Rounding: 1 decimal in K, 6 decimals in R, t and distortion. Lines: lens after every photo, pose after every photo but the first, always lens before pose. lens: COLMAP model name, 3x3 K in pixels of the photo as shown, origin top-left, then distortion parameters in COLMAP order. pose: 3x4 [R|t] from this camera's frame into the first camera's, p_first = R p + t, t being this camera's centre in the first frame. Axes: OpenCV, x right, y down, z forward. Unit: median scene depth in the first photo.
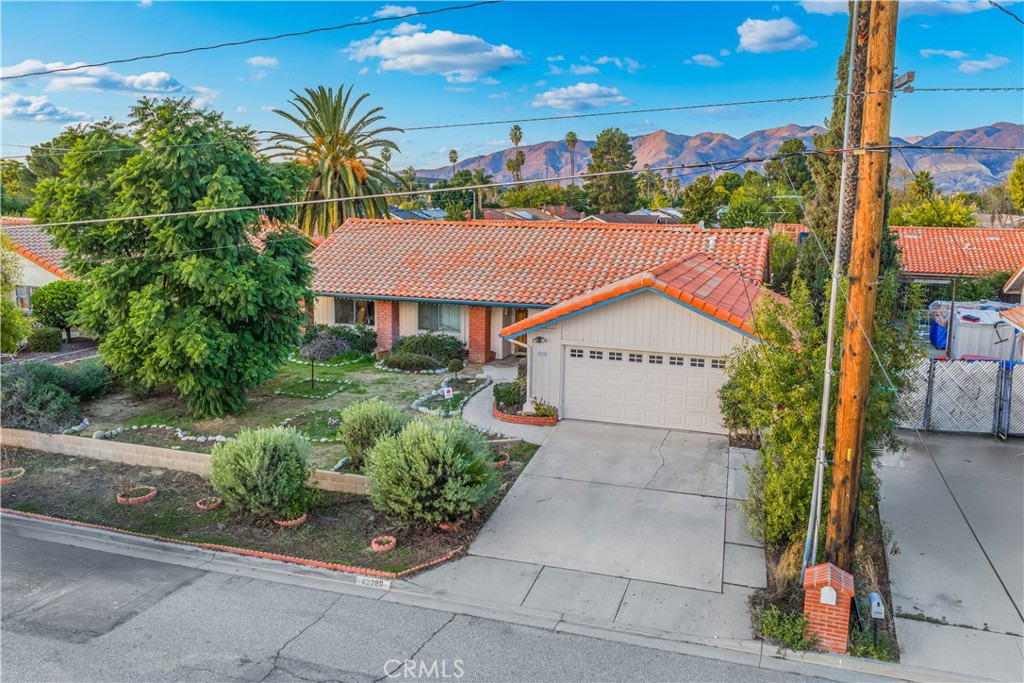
lens RADIAL K [[852.3, 0, 507.5], [0, 852.3, 342.8], [0, 0, 1]] dist [0.028331, -0.051955]
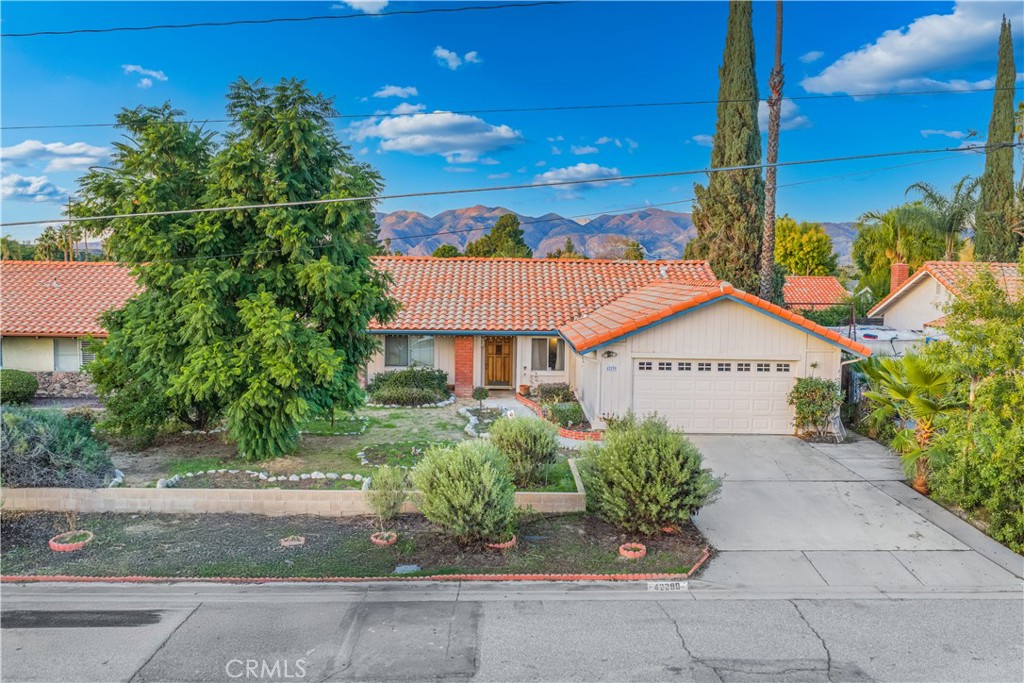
lens RADIAL K [[852.3, 0, 507.5], [0, 852.3, 342.8], [0, 0, 1]] dist [0.028331, -0.051955]
pose [[0.938217, -0.029295, 0.344805, -0.462373], [0.059393, 0.995257, -0.077050, 0.058763], [-0.340912, 0.092769, 0.935507, 0.126575]]
